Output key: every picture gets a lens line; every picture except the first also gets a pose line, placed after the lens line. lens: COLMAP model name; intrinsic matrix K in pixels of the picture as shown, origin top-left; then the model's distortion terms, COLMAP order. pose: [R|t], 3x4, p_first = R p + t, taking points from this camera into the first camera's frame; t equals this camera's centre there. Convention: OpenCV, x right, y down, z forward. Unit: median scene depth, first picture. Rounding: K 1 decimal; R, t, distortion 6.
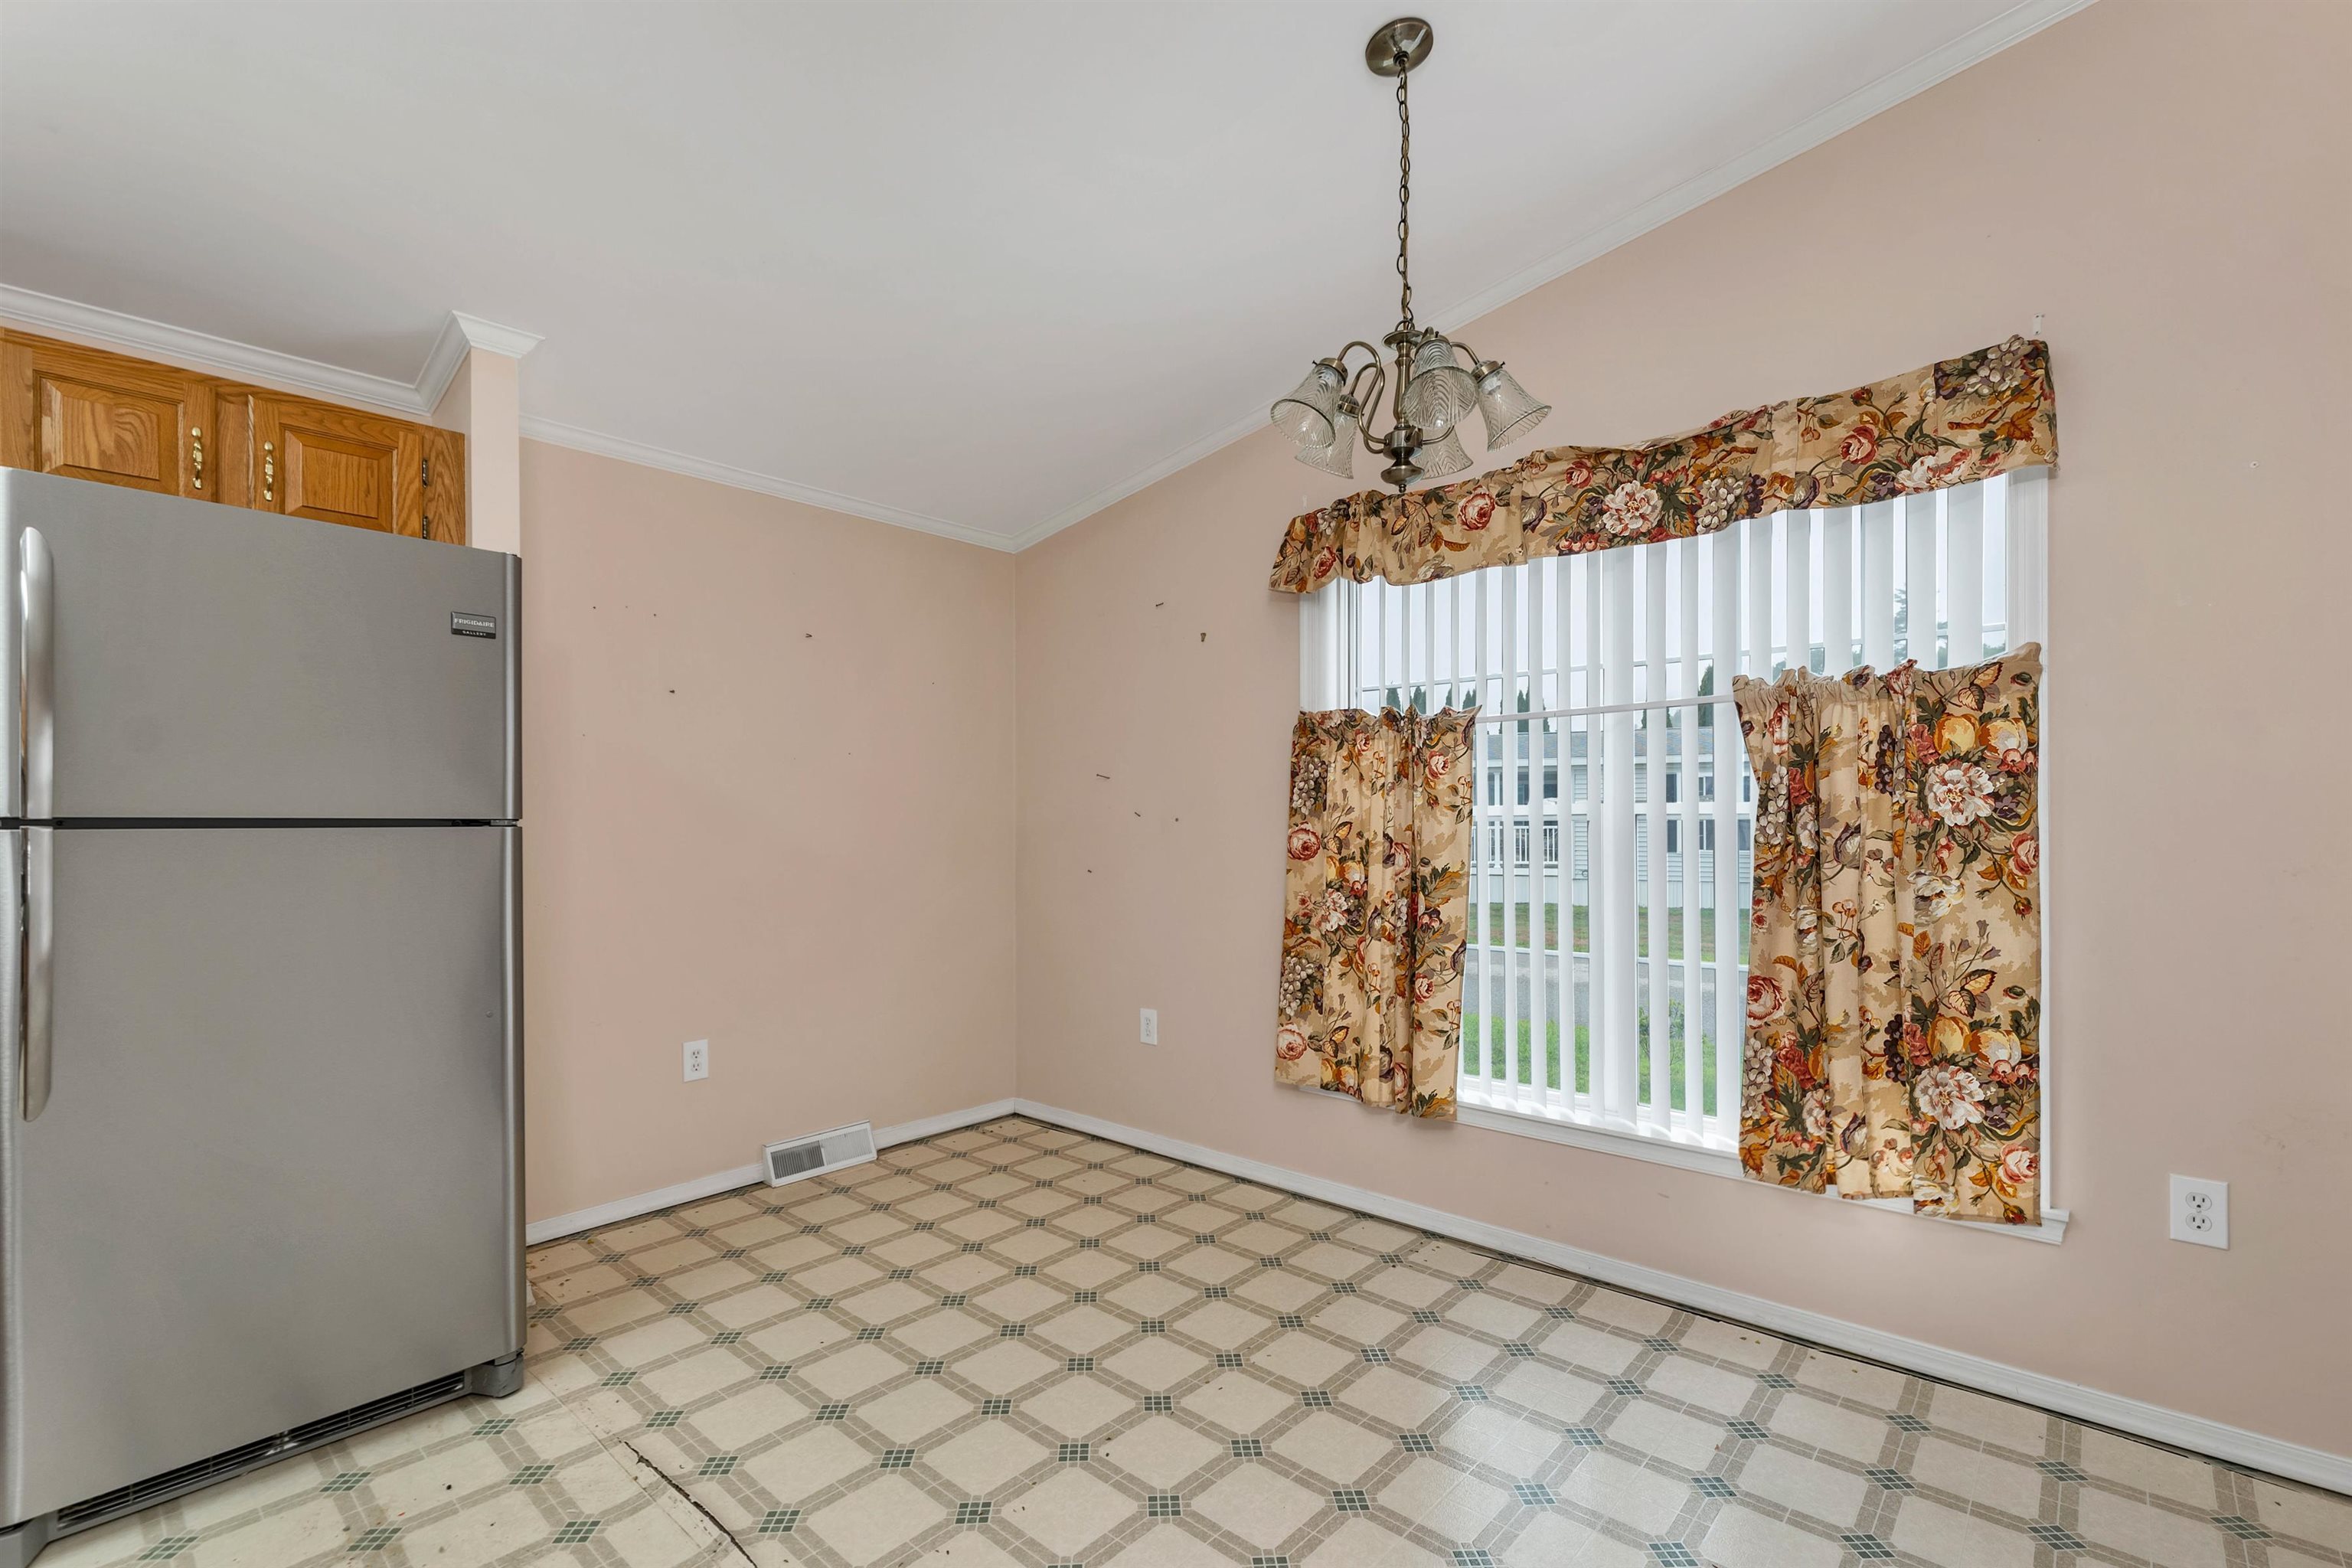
lens RADIAL K [[1024.2, 0, 1171.0], [0, 1024.2, 821.6], [0, 0, 1]] dist [0.003936, -0.001042]
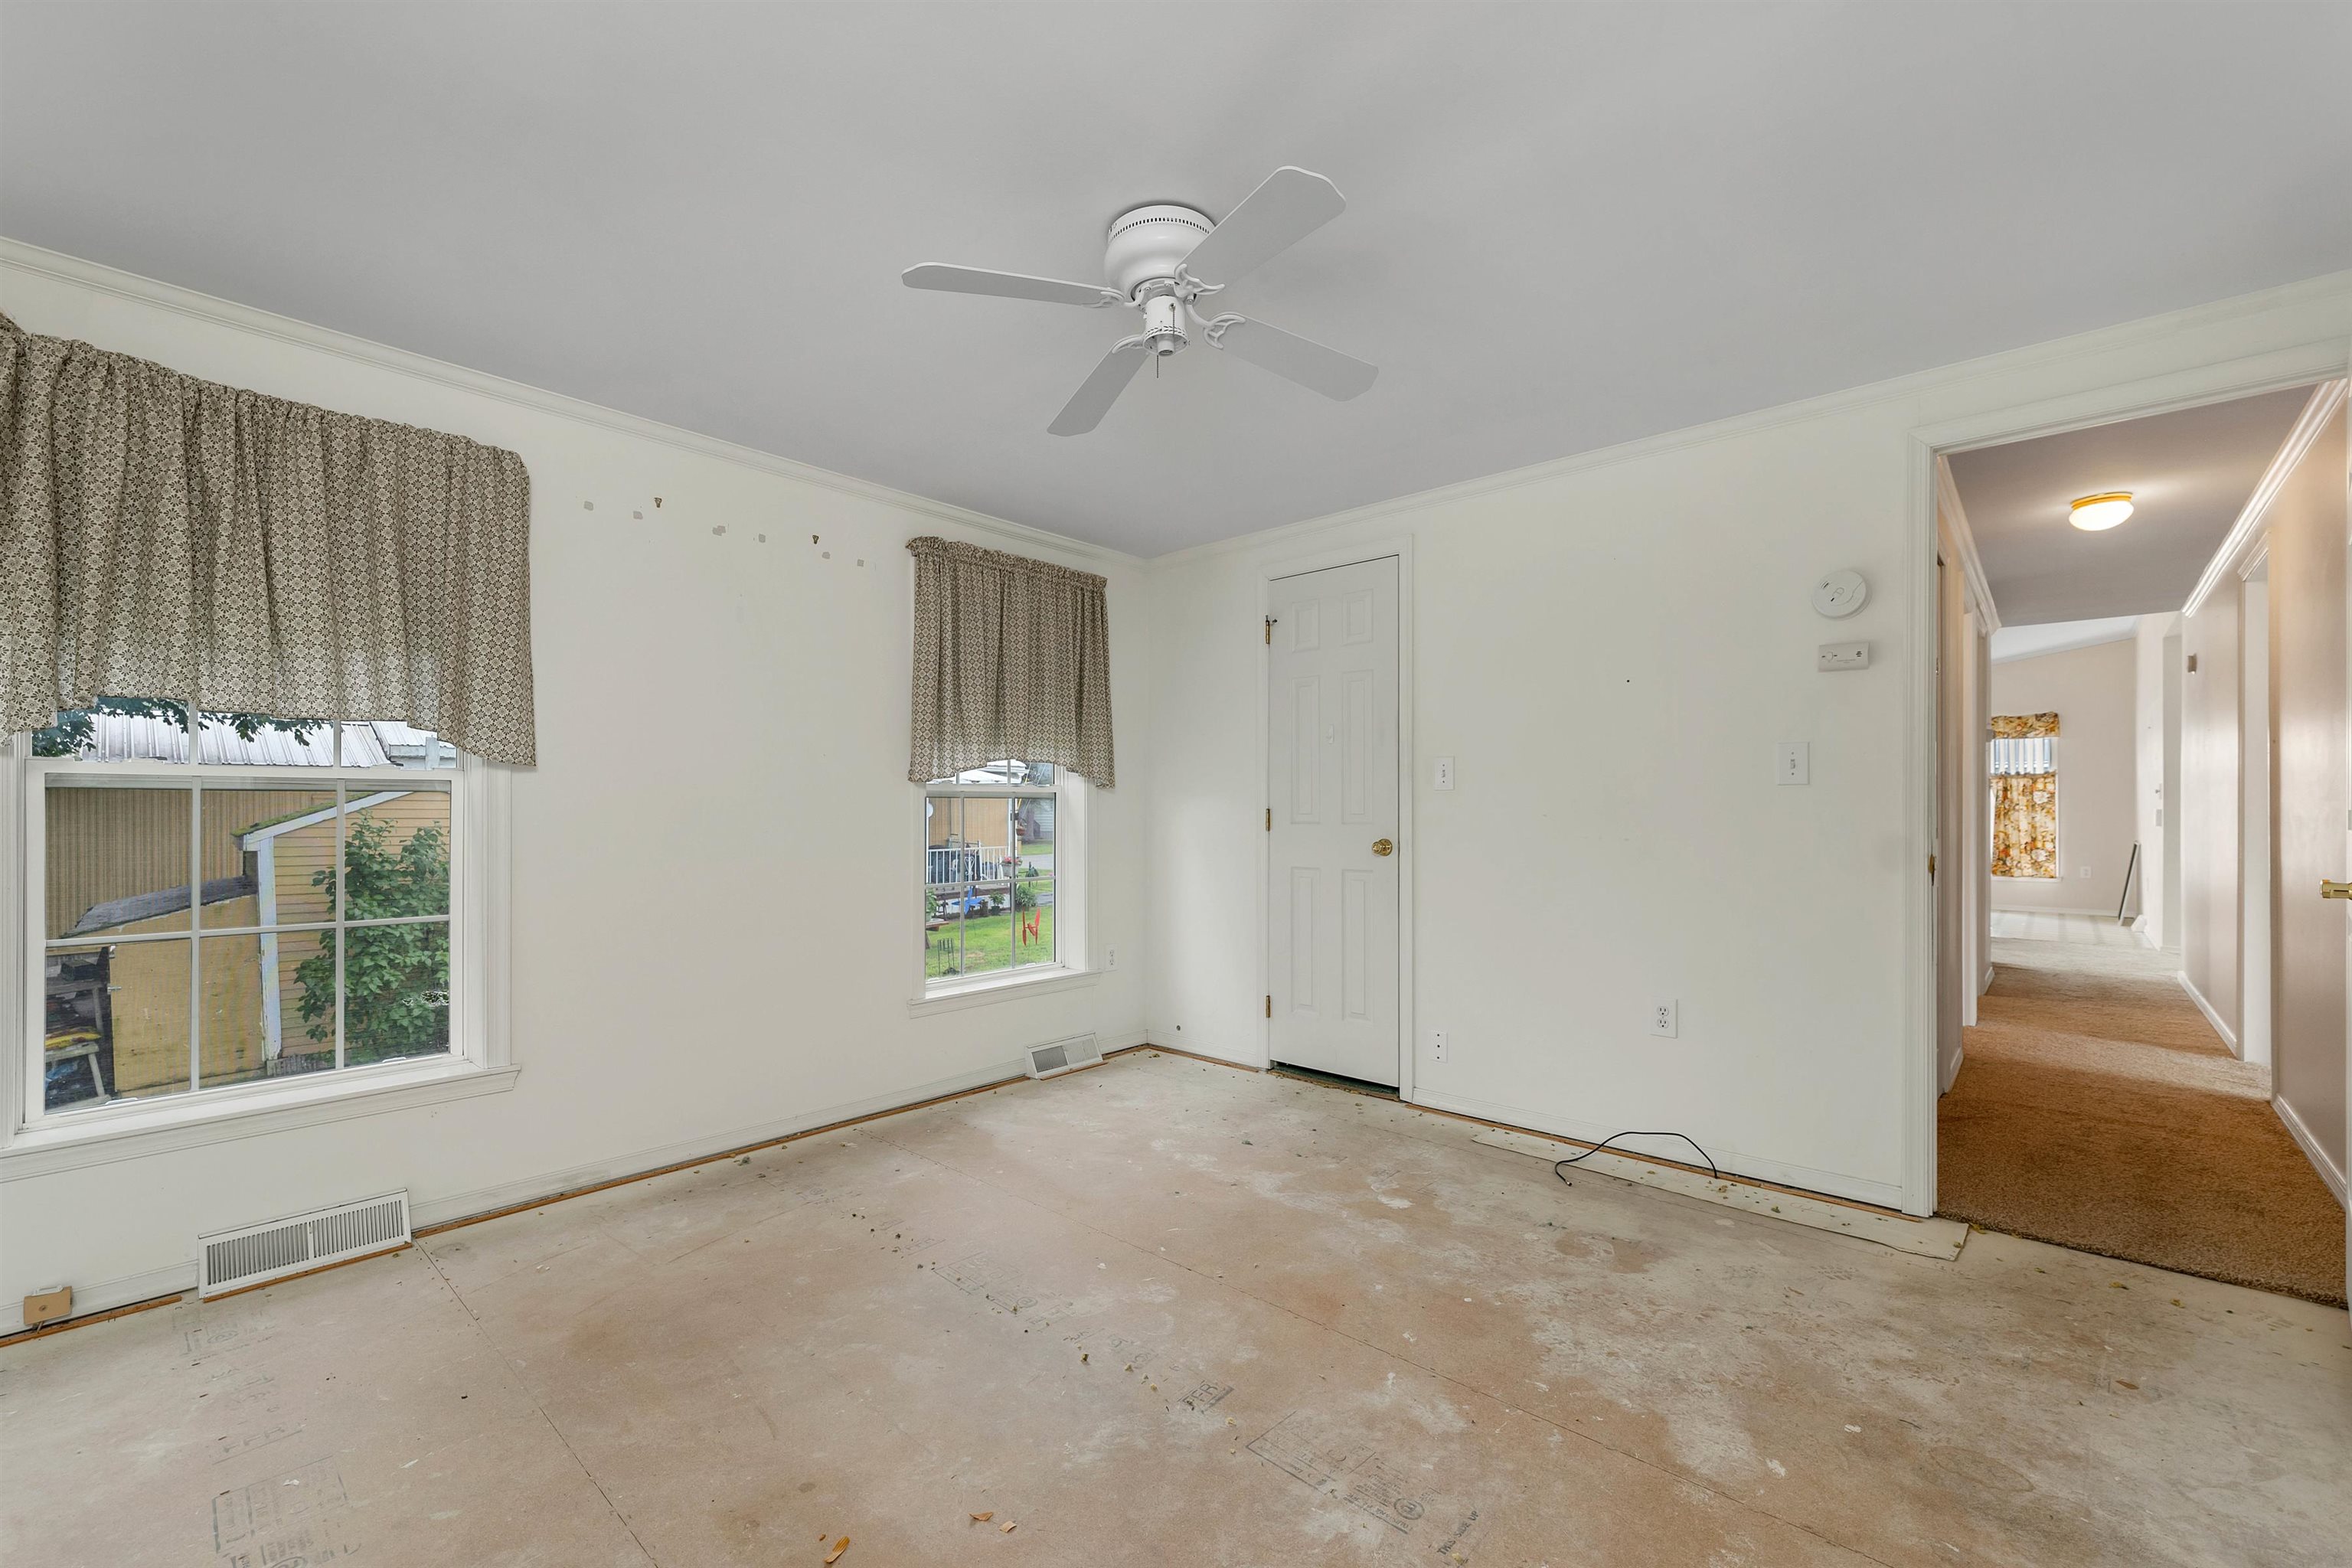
lens RADIAL K [[986.9, 0, 1164.6], [0, 986.9, 790.4], [0, 0, 1]] dist [0.015870, -0.000506]
pose [[0.999649, 0.010131, 0.024475, -3.505908], [-0.009806, 0.999863, -0.013355, 0.045623], [-0.024607, 0.013110, 0.999611, -3.651292]]
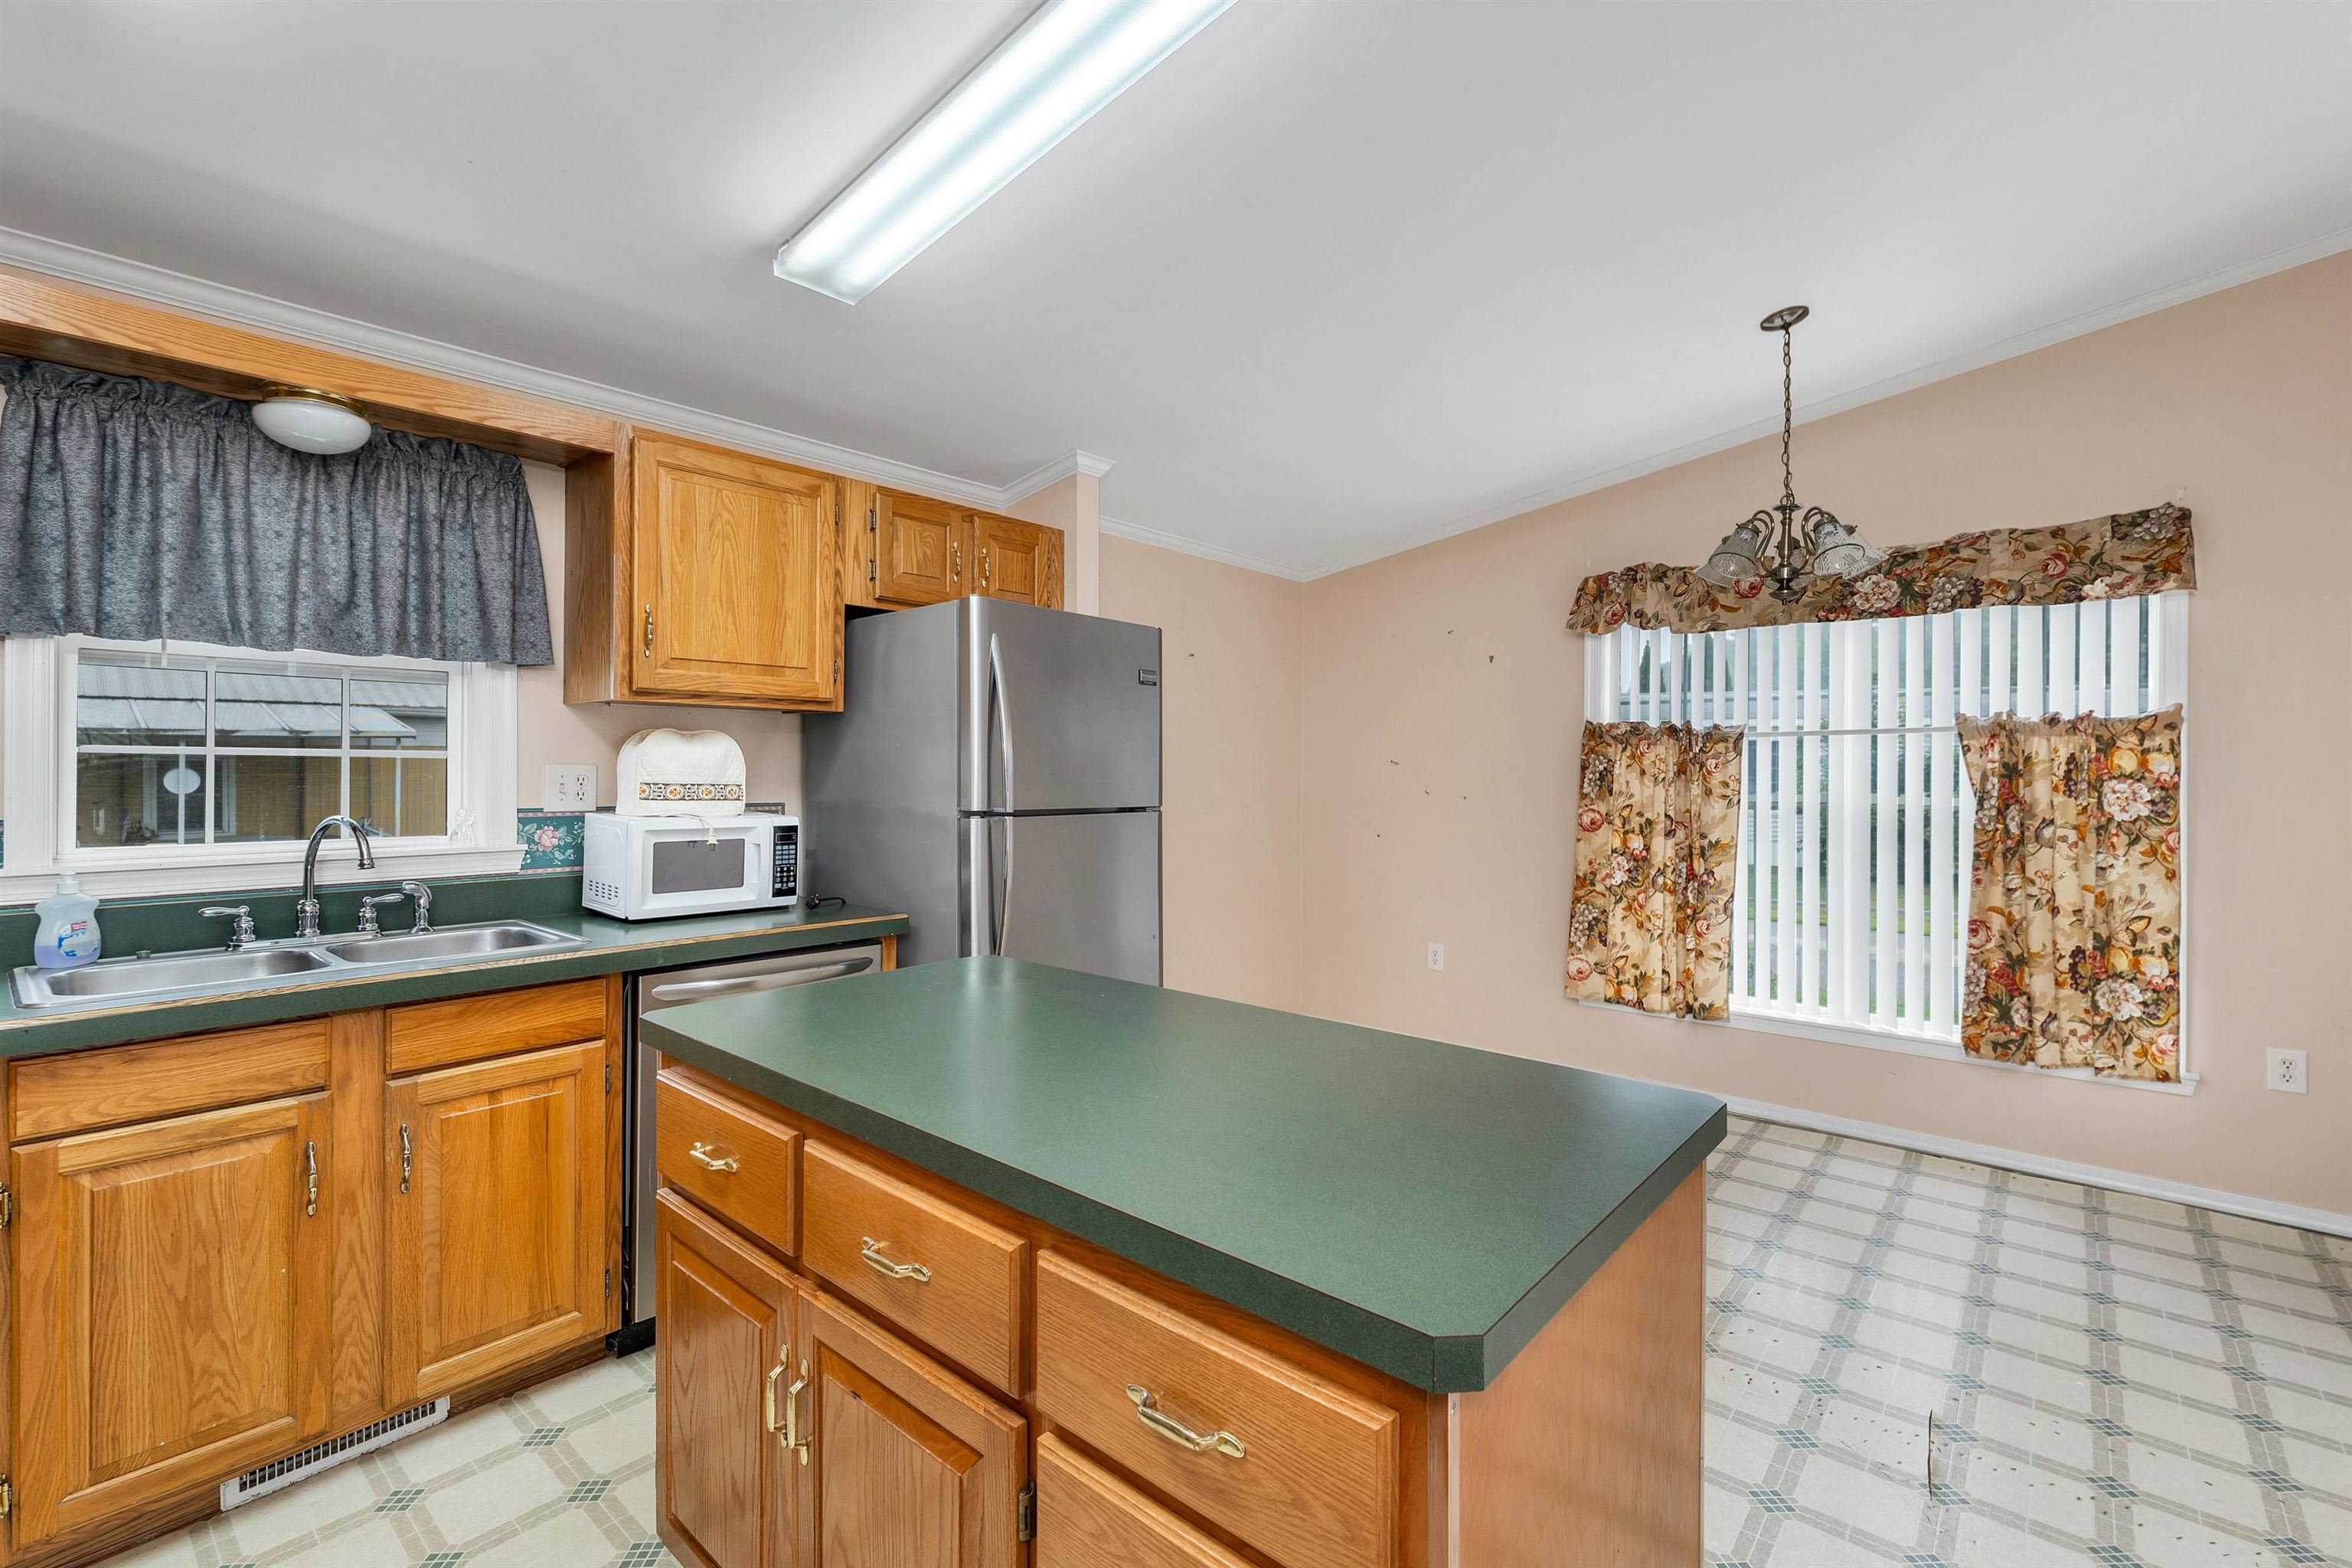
lens RADIAL K [[1024.2, 0, 1151.1], [0, 1024.2, 768.4], [0, 0, 1]] dist [0.003936, -0.001042]
pose [[0.999888, 0.013026, 0.007424, -0.637723], [-0.012991, 0.999904, -0.004718, -0.044681], [-0.007485, 0.004621, 0.999961, -0.473310]]
